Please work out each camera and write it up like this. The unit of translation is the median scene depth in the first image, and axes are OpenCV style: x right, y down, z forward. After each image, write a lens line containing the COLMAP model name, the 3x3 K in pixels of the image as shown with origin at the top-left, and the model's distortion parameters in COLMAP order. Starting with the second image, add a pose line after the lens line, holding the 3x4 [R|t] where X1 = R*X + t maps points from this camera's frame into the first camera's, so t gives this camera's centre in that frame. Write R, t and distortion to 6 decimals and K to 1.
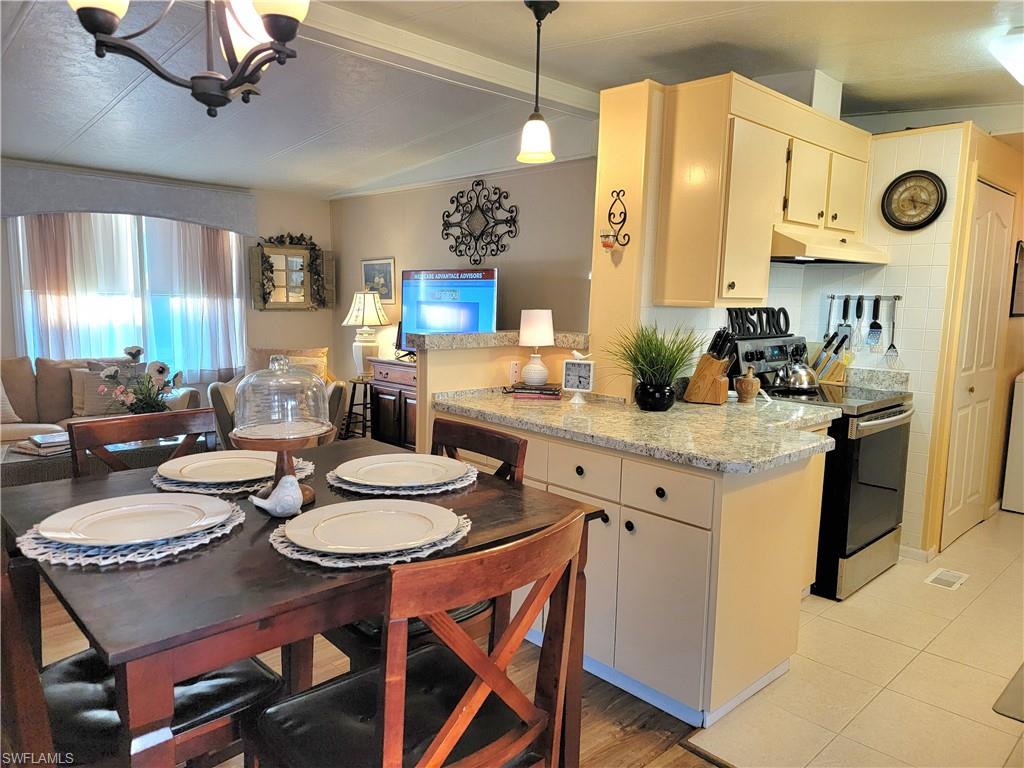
lens RADIAL K [[759.7, 0, 513.8], [0, 759.7, 399.3], [0, 0, 1]] dist [0.037948, -0.006722]
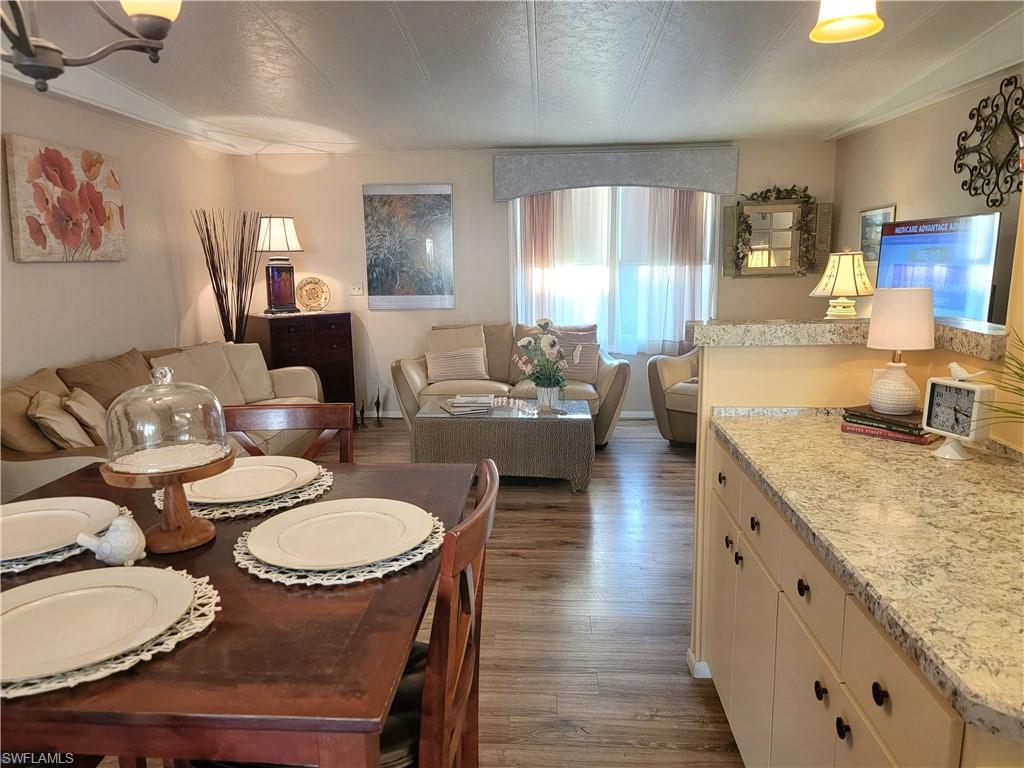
lens RADIAL K [[737.4, 0, 507.4], [0, 737.4, 373.2], [0, 0, 1]] dist [0.059659, -0.057348]
pose [[0.644147, 0.093999, -0.759104, 0.185736], [-0.072027, 0.995465, 0.062149, -0.043648], [0.761503, 0.014643, 0.647996, 0.259648]]
